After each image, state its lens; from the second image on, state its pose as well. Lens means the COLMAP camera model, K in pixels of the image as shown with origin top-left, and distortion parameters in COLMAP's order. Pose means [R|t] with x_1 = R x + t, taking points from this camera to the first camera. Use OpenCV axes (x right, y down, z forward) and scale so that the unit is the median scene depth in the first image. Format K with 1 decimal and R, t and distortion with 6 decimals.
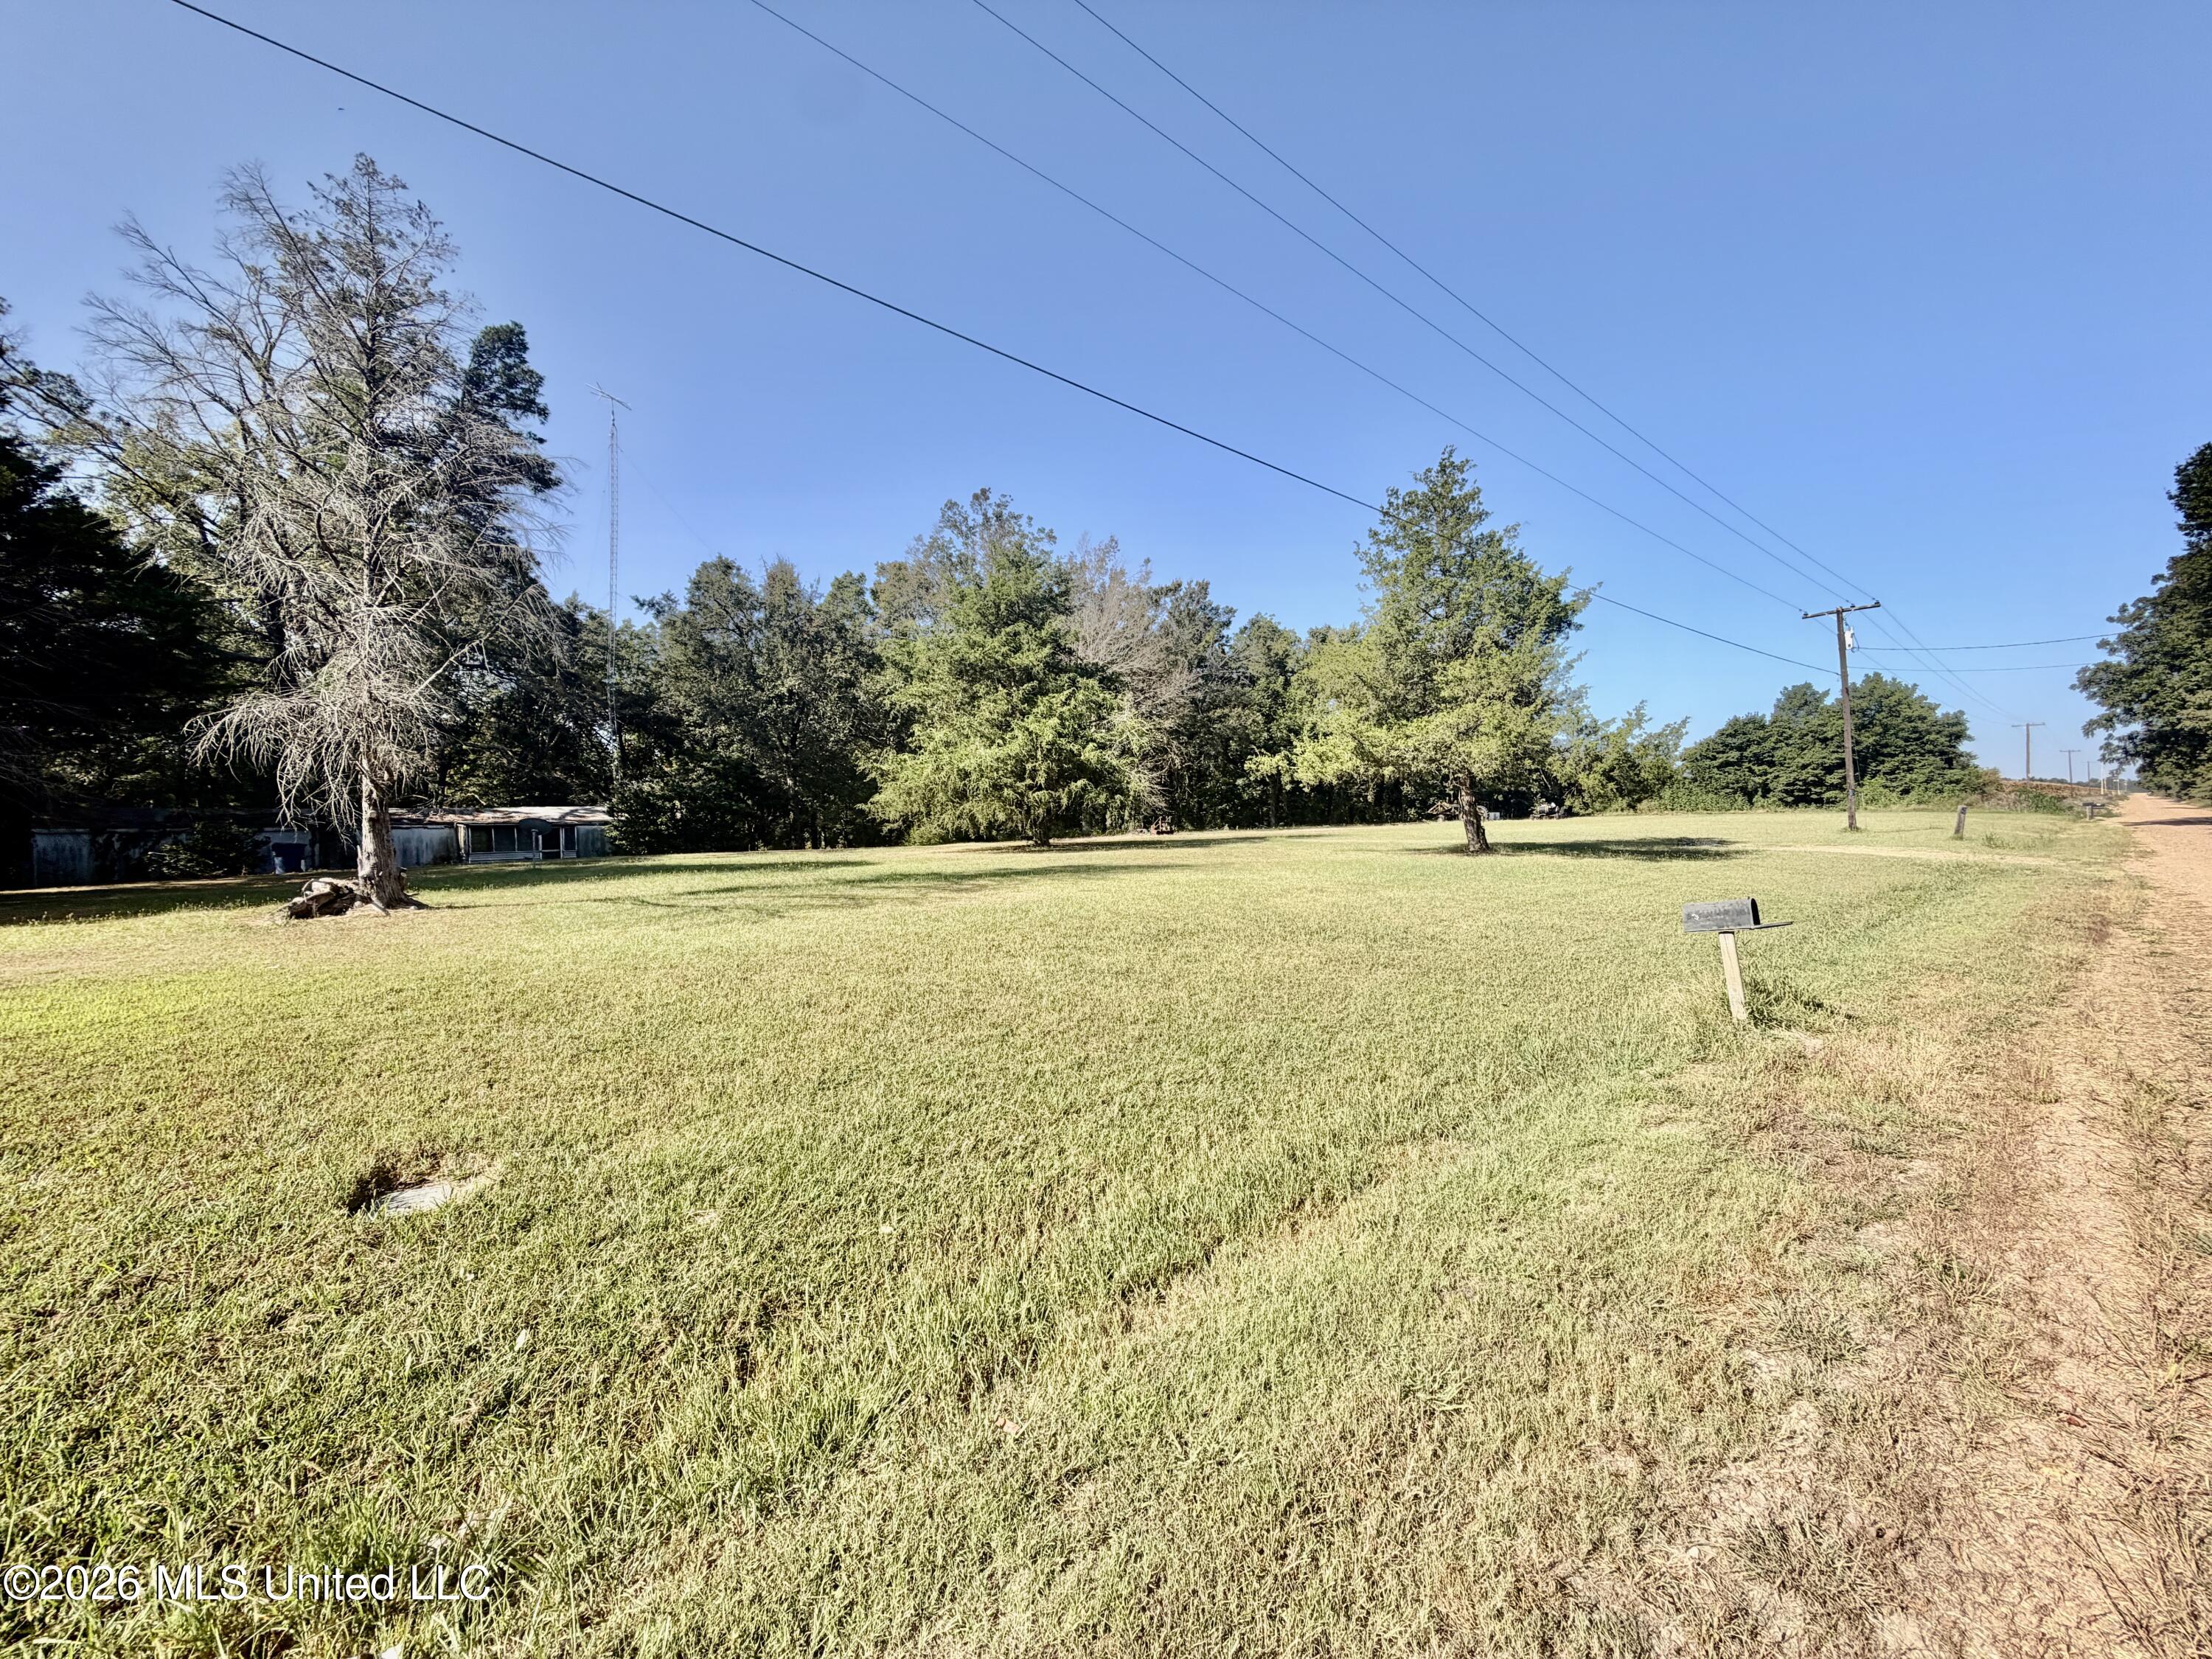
lens RADIAL K [[882.2, 0, 1109.1], [0, 882.2, 827.7], [0, 0, 1]] dist [-0.002343, 0.000273]
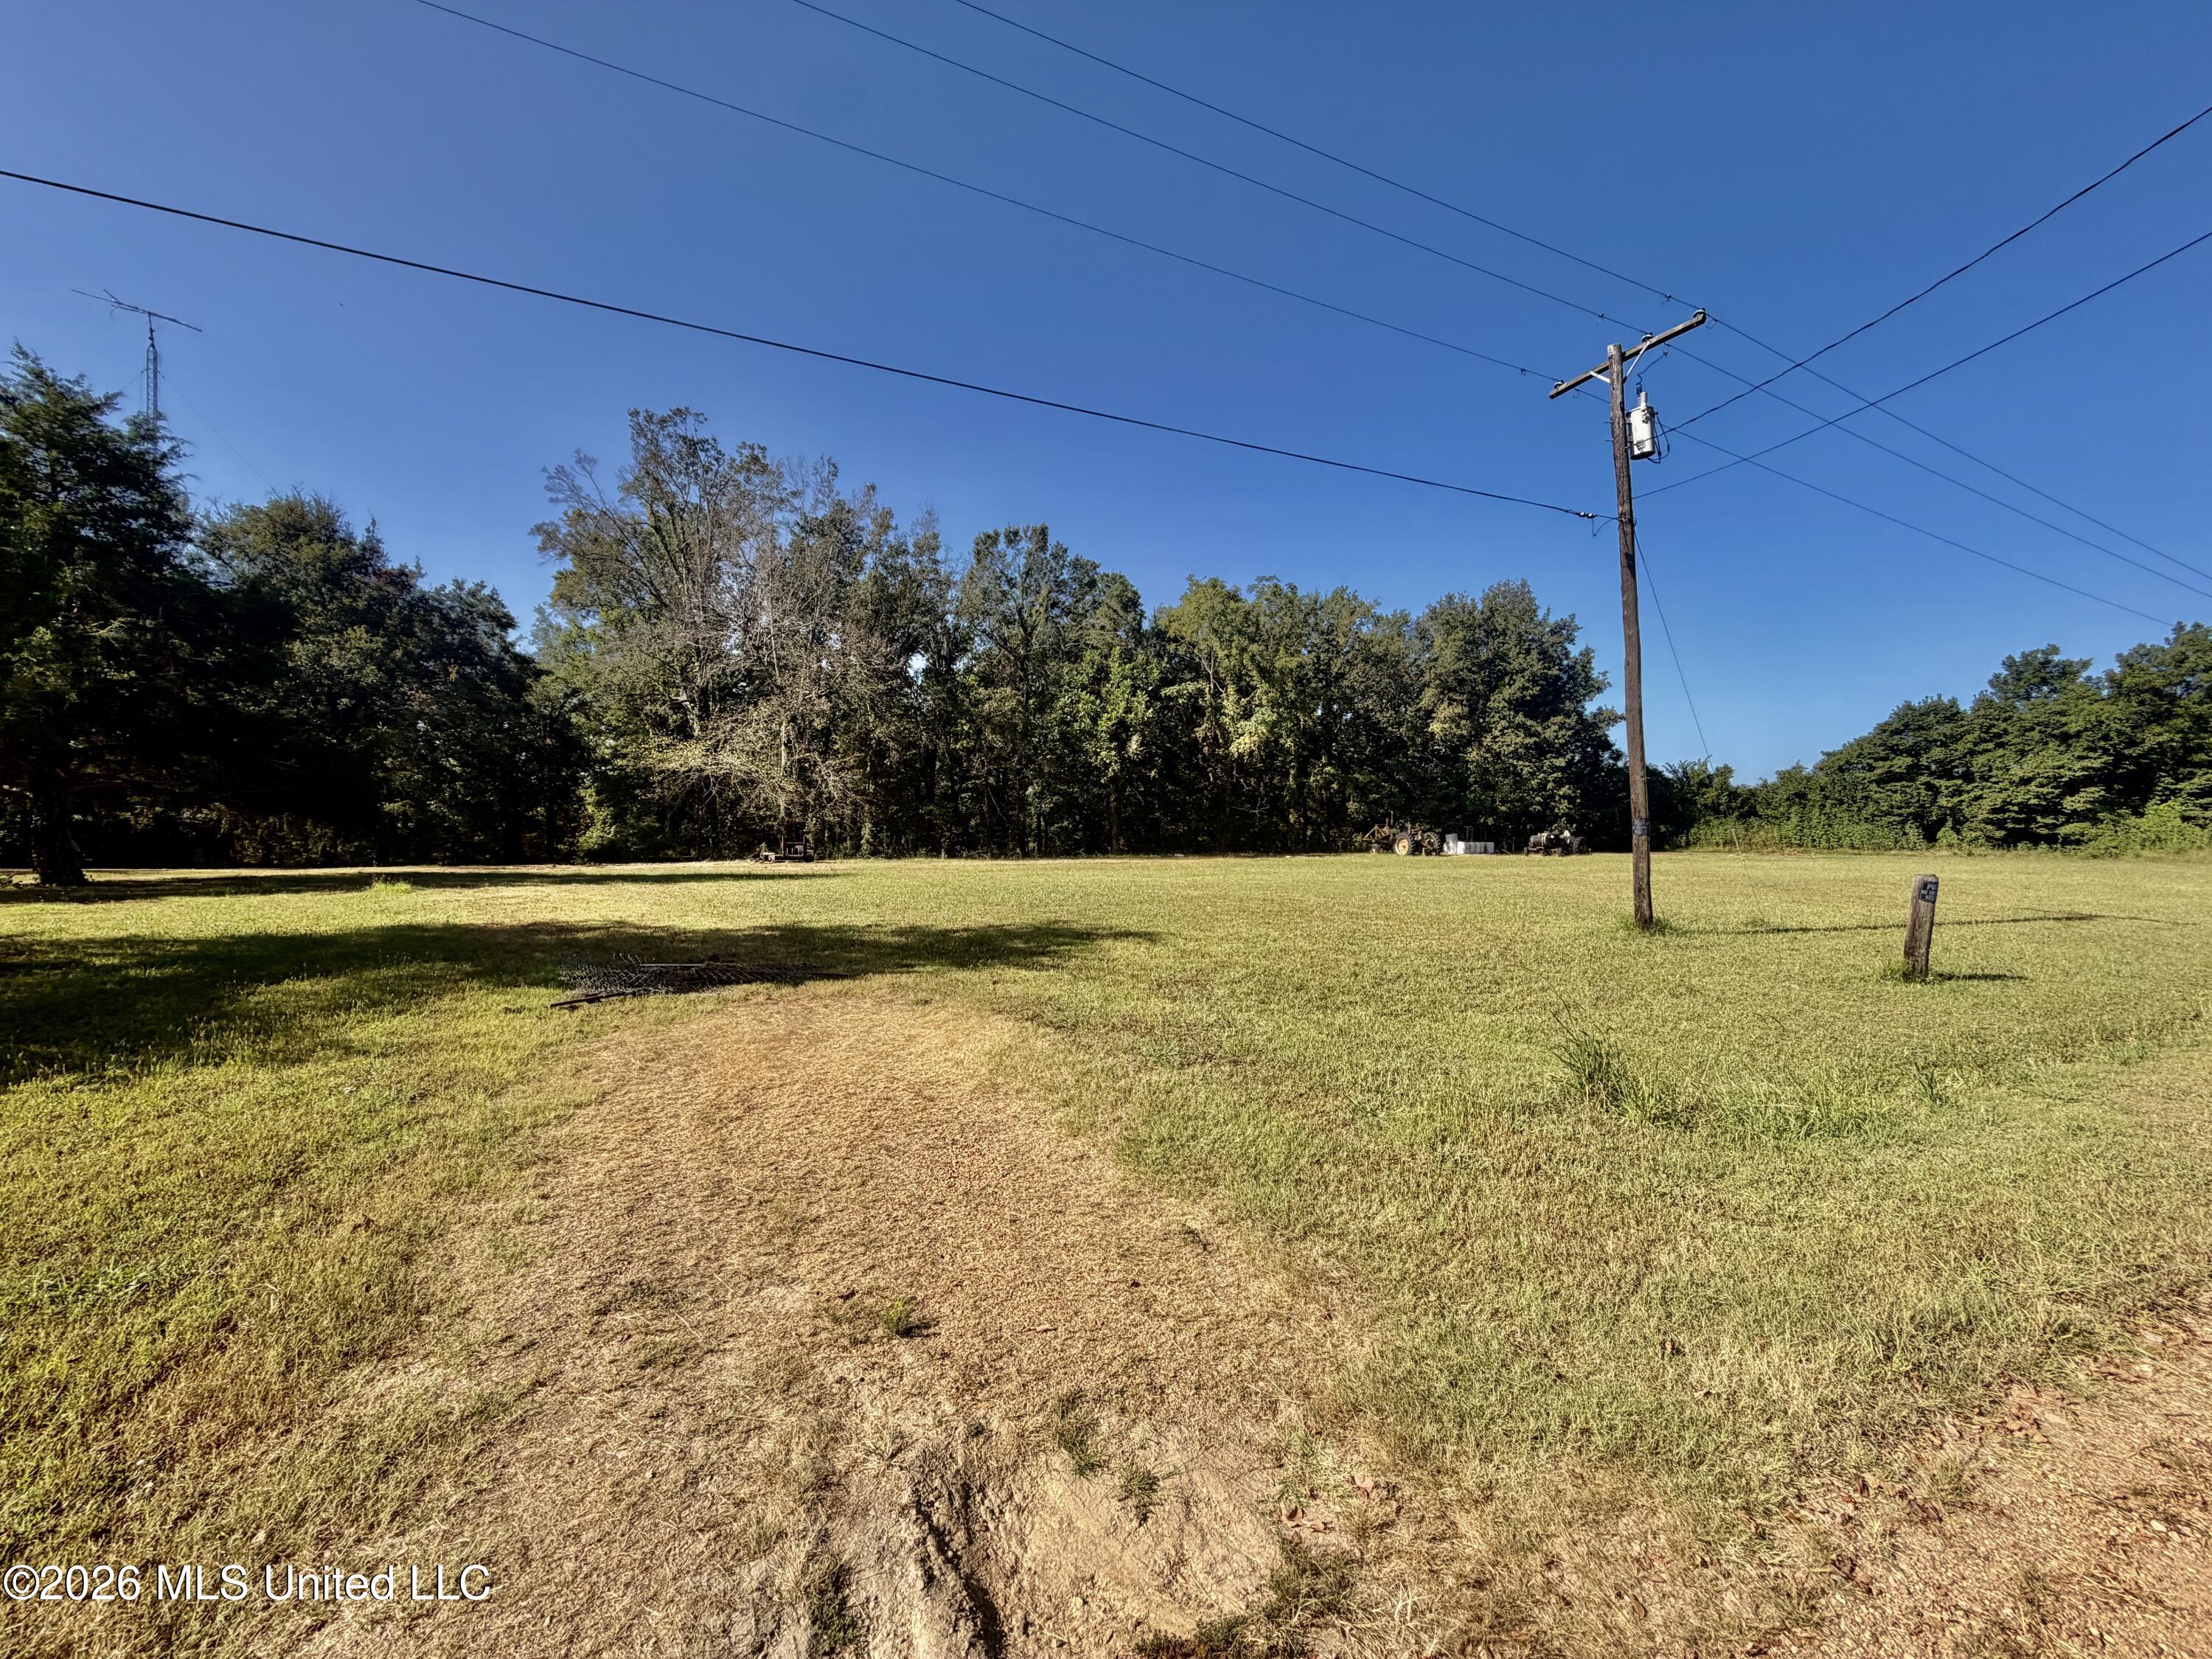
lens RADIAL K [[882.2, 0, 1106.8], [0, 882.2, 826.9], [0, 0, 1]] dist [-0.002343, 0.000273]
pose [[0.970280, 0.023434, -0.240846, 0.428761], [-0.027614, 0.999521, -0.013997, -0.016651], [0.240402, 0.020231, 0.970462, 0.348183]]
